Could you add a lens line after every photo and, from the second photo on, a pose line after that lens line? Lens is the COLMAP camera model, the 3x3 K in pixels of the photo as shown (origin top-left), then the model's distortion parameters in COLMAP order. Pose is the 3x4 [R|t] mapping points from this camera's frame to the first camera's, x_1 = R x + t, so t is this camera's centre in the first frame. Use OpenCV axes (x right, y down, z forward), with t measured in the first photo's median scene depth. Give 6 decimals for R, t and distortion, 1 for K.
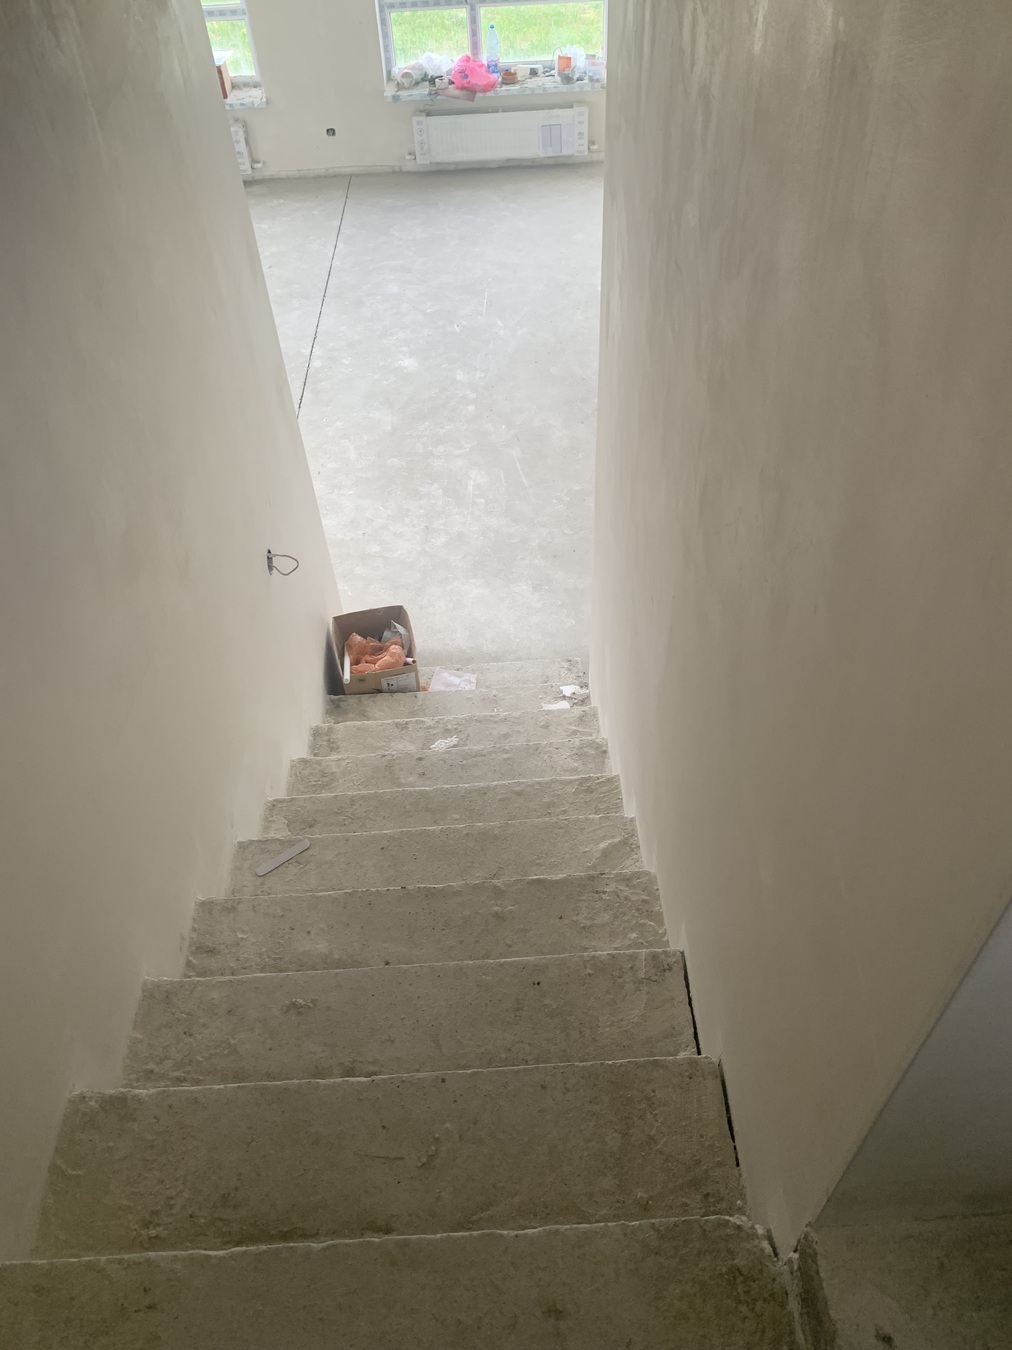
lens RADIAL K [[1028.3, 0, 512.6], [0, 1028.3, 668.2], [0, 0, 1]] dist [0.037261, -0.043493]
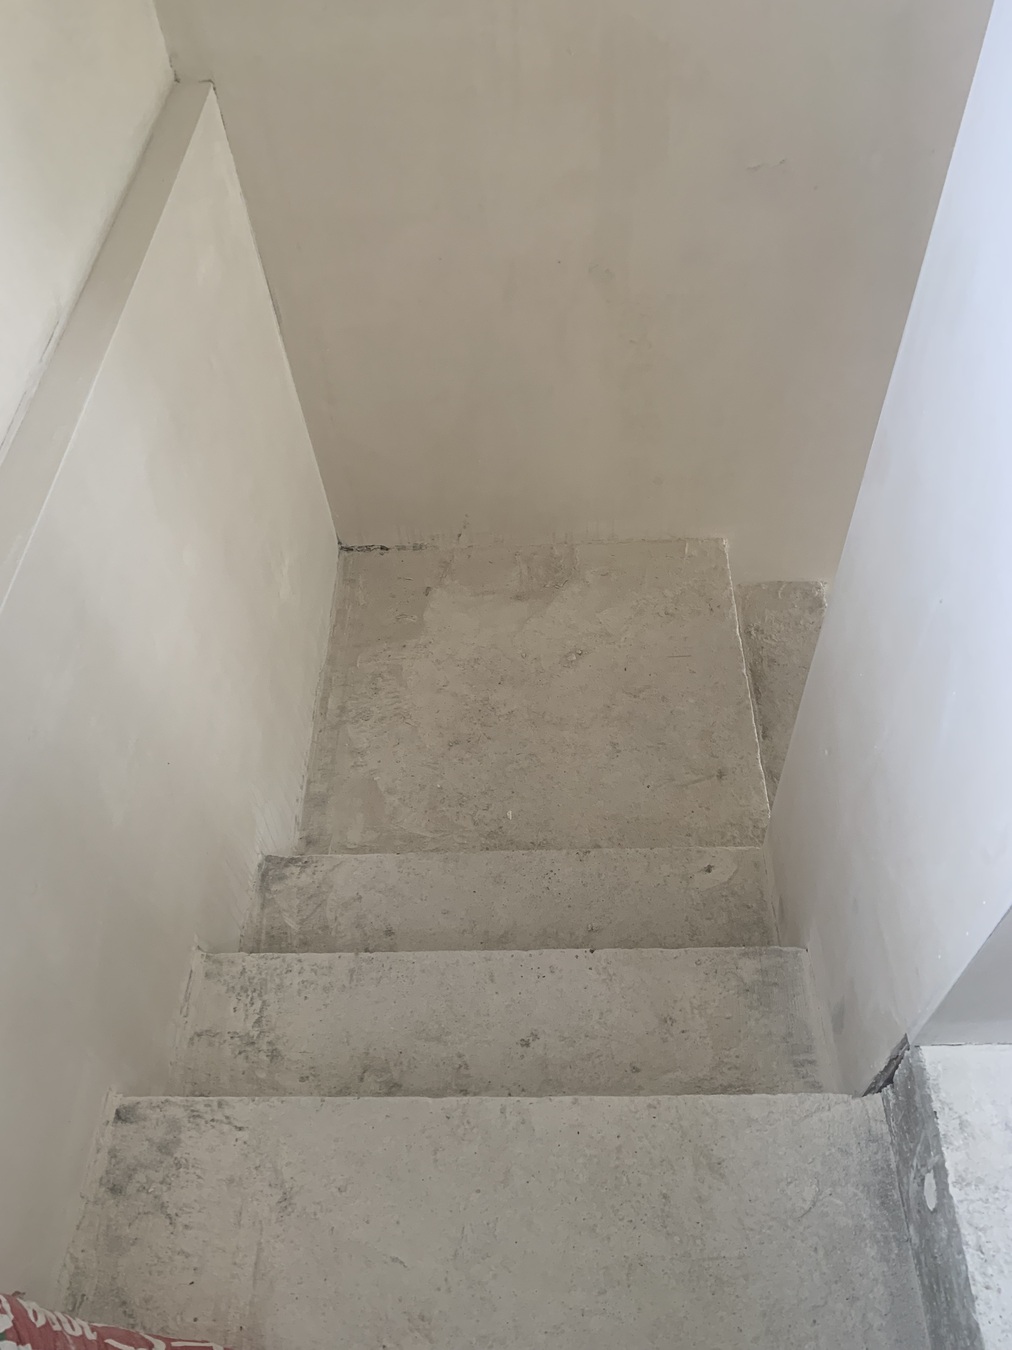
lens RADIAL K [[1028.3, 0, 507.3], [0, 1028.3, 674.7], [0, 0, 1]] dist [0.037261, -0.043493]
pose [[-0.057675, 0.812954, -0.579465, 0.616010], [-0.689410, 0.387380, 0.612088, -0.190763], [0.722072, 0.434791, 0.538116, -0.208078]]
